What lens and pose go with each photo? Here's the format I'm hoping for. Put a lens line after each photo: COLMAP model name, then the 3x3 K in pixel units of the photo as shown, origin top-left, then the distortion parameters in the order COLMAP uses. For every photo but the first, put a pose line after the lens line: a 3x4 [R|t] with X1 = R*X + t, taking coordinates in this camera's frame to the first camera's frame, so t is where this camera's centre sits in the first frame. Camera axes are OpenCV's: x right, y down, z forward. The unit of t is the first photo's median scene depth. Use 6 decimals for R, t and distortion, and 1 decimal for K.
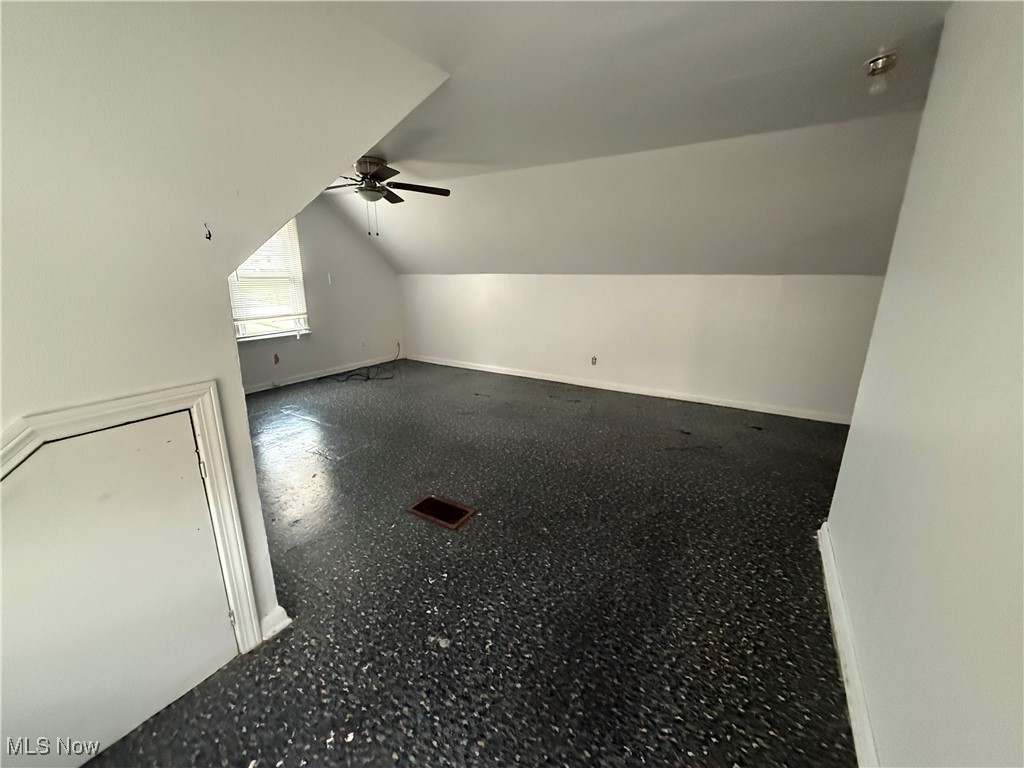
lens RADIAL K [[407.1, 0, 505.6], [0, 407.1, 386.9], [0, 0, 1]] dist [-0.002961, -0.000409]
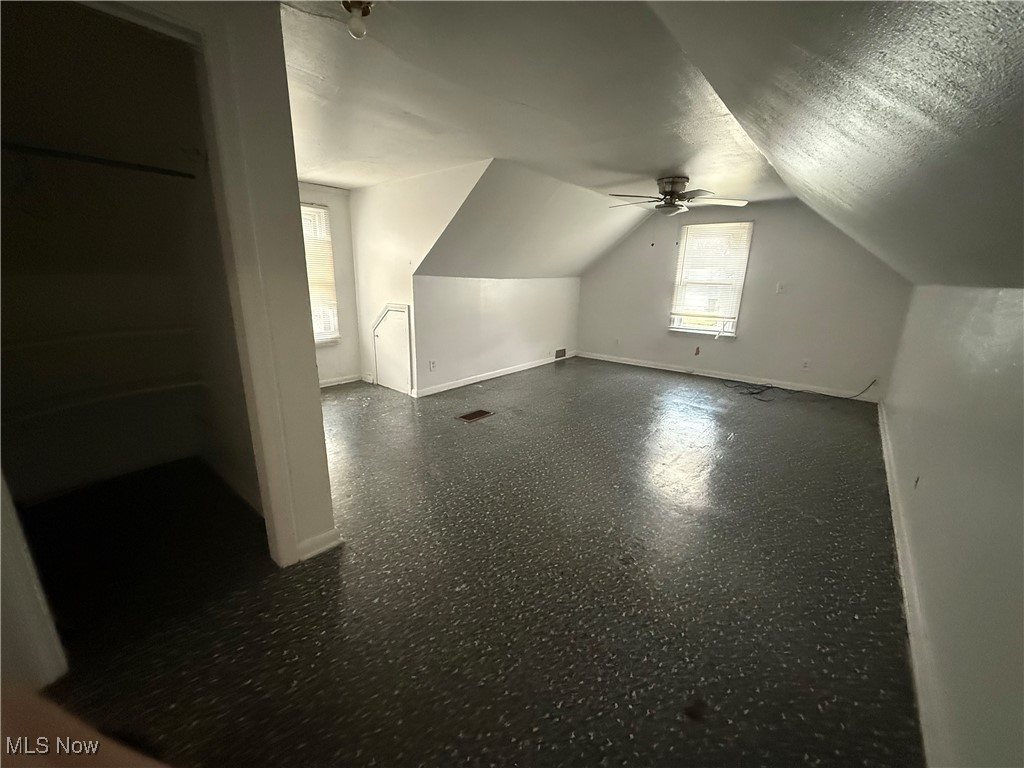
lens RADIAL K [[407.1, 0, 511.5], [0, 407.1, 376.1], [0, 0, 1]] dist [-0.002961, -0.000409]
pose [[-0.154456, 0.224996, -0.962040, 0.553001], [-0.283557, 0.922665, 0.261313, -0.128455], [0.946435, 0.313155, -0.078712, 0.485897]]
